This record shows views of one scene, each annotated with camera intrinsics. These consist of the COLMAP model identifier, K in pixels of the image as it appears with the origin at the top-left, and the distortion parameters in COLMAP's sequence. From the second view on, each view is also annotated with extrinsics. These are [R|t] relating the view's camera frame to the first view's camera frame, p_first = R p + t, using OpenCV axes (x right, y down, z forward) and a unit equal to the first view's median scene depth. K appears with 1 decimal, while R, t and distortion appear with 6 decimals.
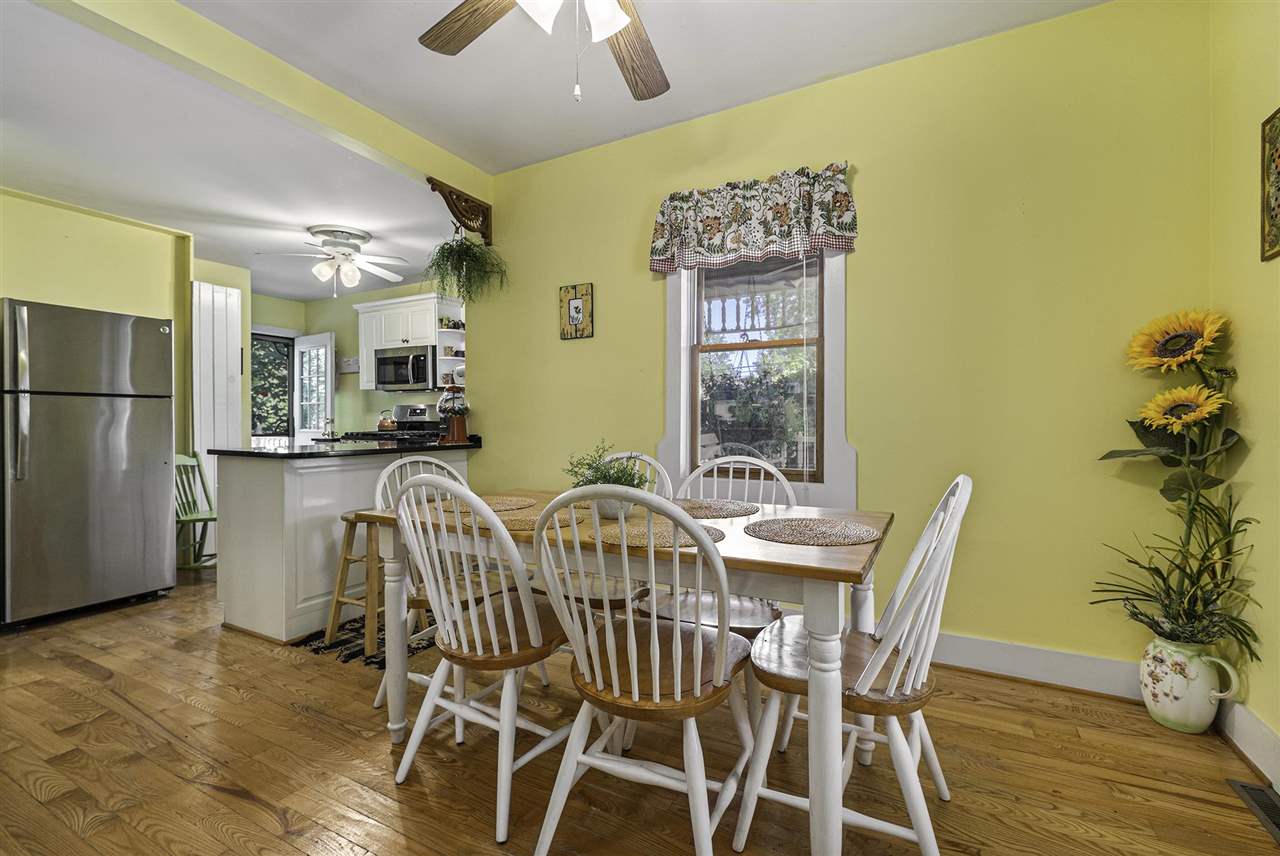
lens RADIAL K [[566.2, 0, 653.7], [0, 566.2, 428.4], [0, 0, 1]] dist [0.004412, 0.000277]
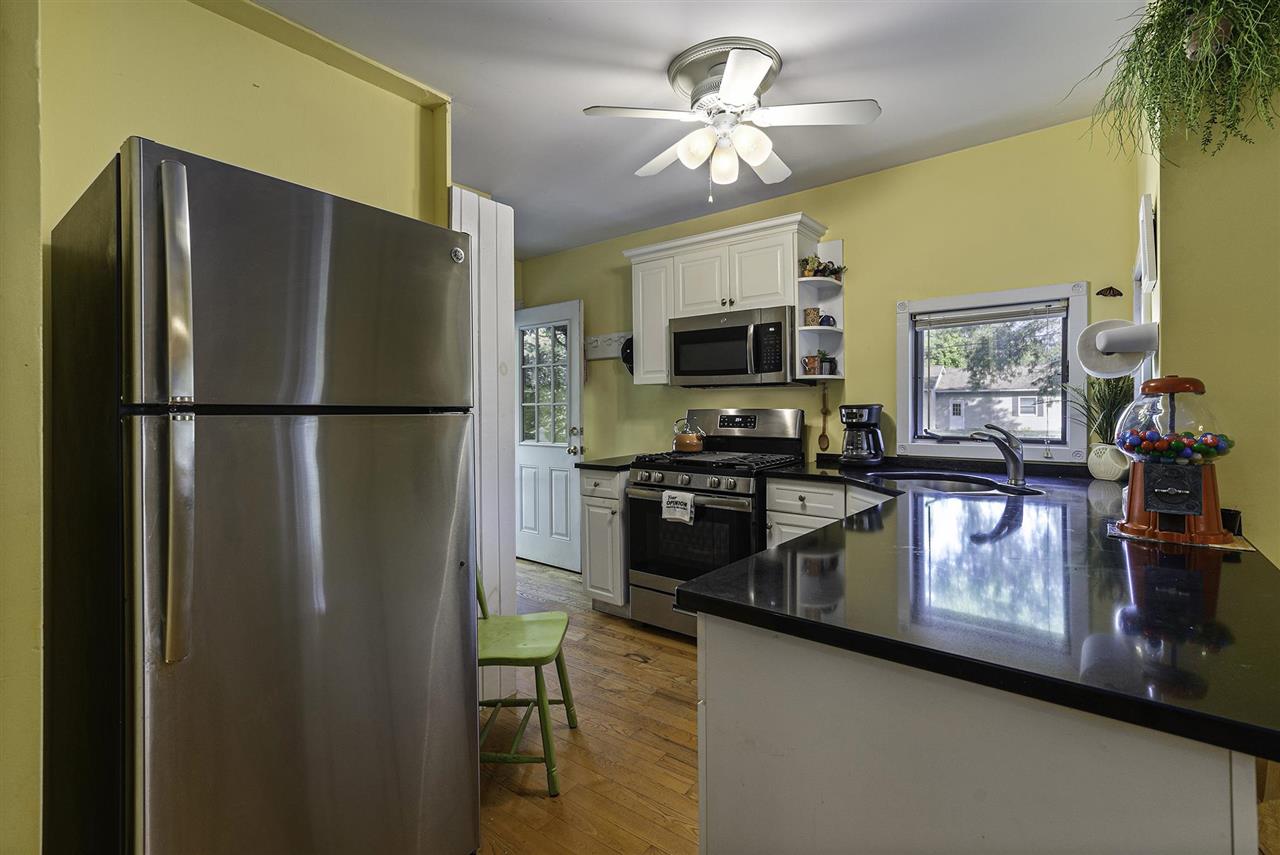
lens RADIAL K [[566.2, 0, 630.1], [0, 566.2, 418.8], [0, 0, 1]] dist [0.004412, 0.000277]
pose [[0.985391, 0.000420, -0.170308, -0.479212], [-0.000359, 1.000000, 0.000393, -0.035683], [0.170308, -0.000326, 0.985391, 0.434709]]
